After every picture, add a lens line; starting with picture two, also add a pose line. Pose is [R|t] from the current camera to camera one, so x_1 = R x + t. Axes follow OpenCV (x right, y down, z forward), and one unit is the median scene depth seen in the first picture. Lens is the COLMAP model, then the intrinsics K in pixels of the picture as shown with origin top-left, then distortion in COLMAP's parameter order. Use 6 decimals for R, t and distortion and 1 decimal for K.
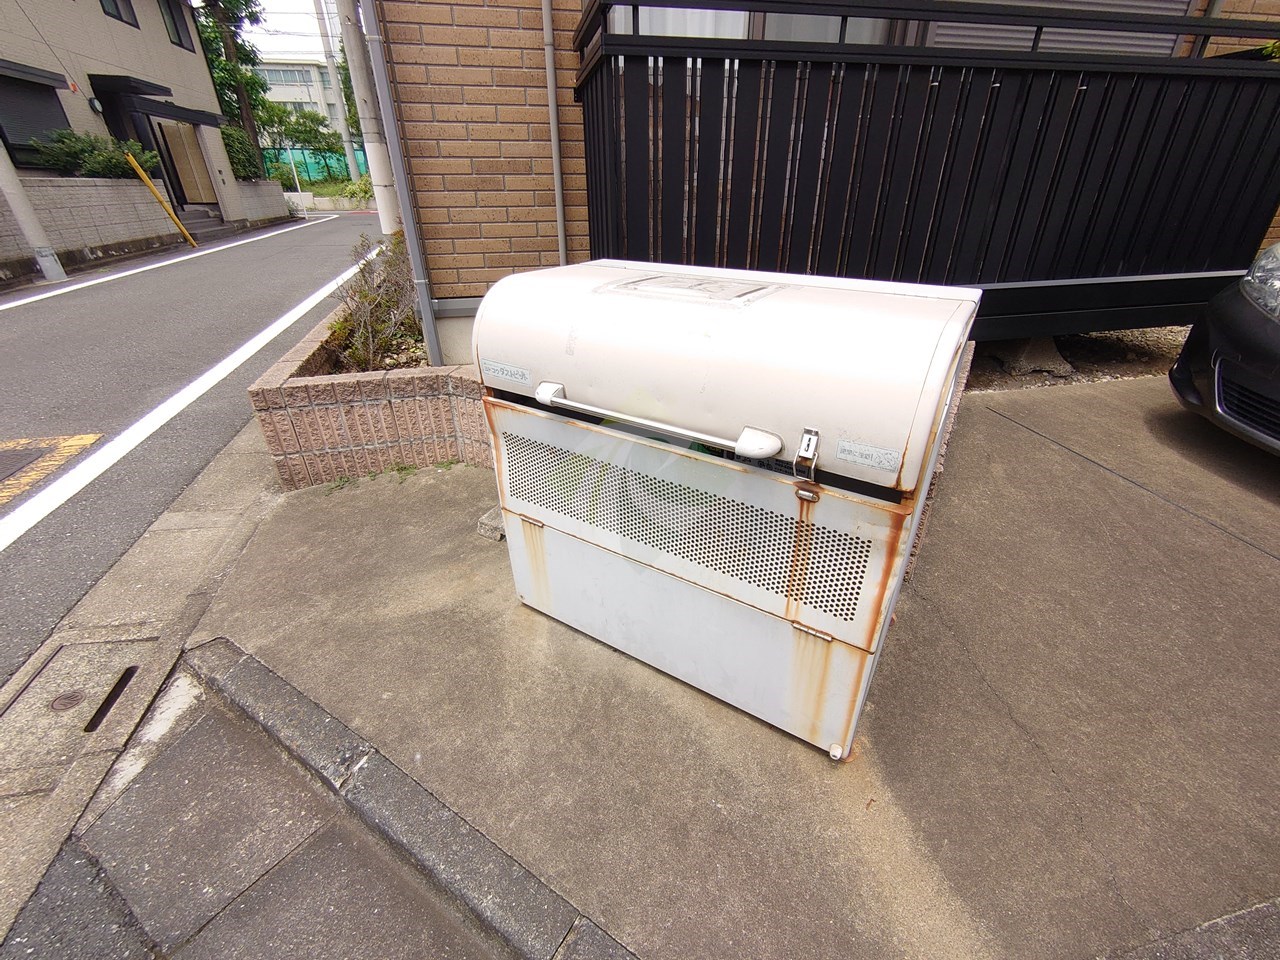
lens RADIAL K [[551.8, 0, 639.8], [0, 551.8, 479.6], [0, 0, 1]] dist [-0.000800, -0.000483]
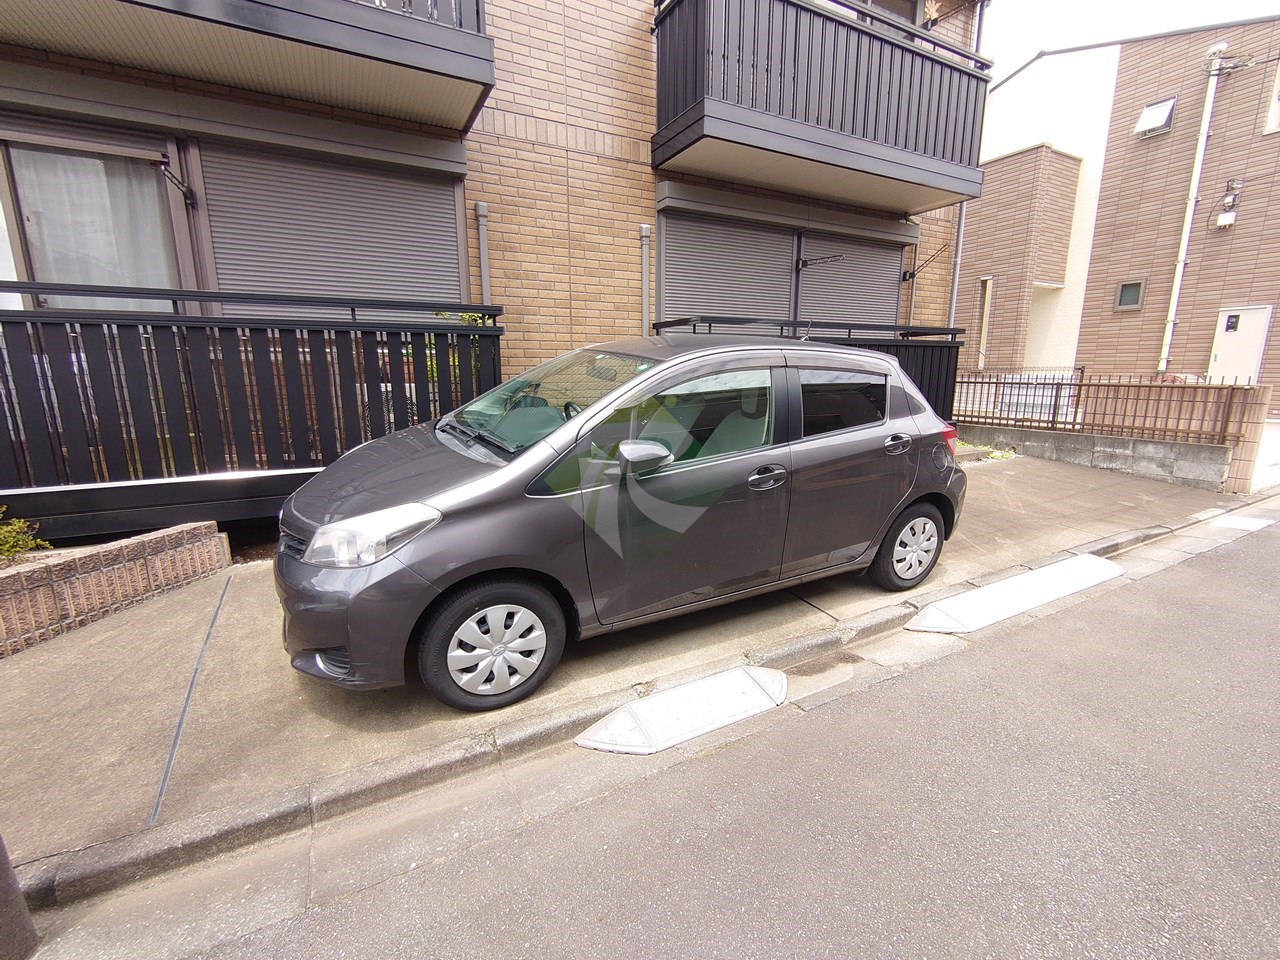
lens RADIAL K [[551.8, 0, 639.2], [0, 551.8, 475.4], [0, 0, 1]] dist [-0.000800, -0.000483]
pose [[0.965757, -0.047107, 0.255136, 1.454899], [0.120411, 0.952439, -0.279932, 0.113875], [-0.229815, 0.301067, 0.925496, -0.392068]]
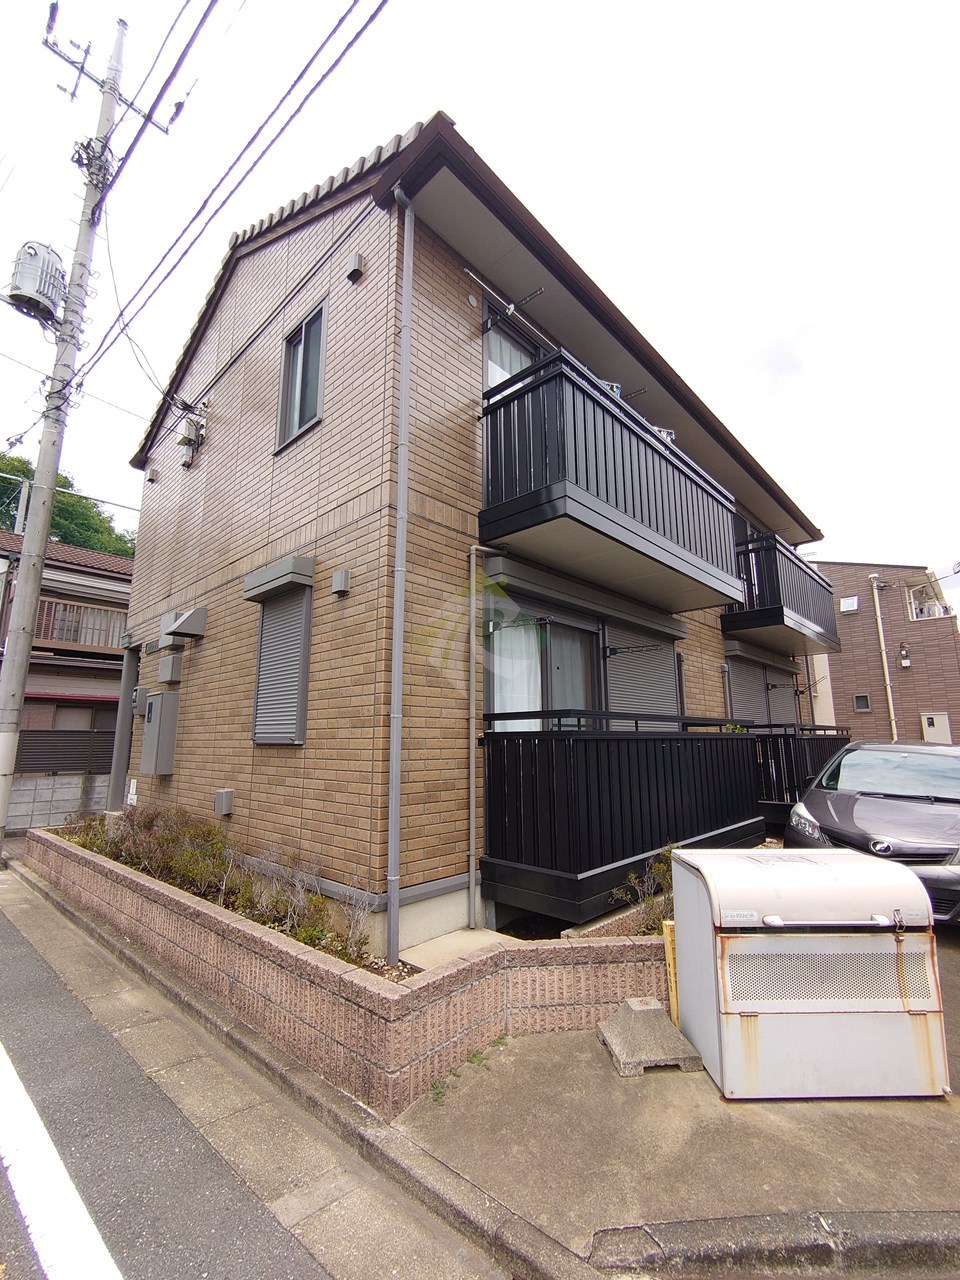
lens RADIAL K [[551.8, 0, 483.6], [0, 551.8, 641.1], [0, 0, 1]] dist [-0.000800, -0.000483]
pose [[0.828644, 0.099682, 0.550829, -1.191223], [0.266361, 0.795262, -0.544619, -0.080250], [-0.492342, 0.598015, 0.632438, -0.204288]]
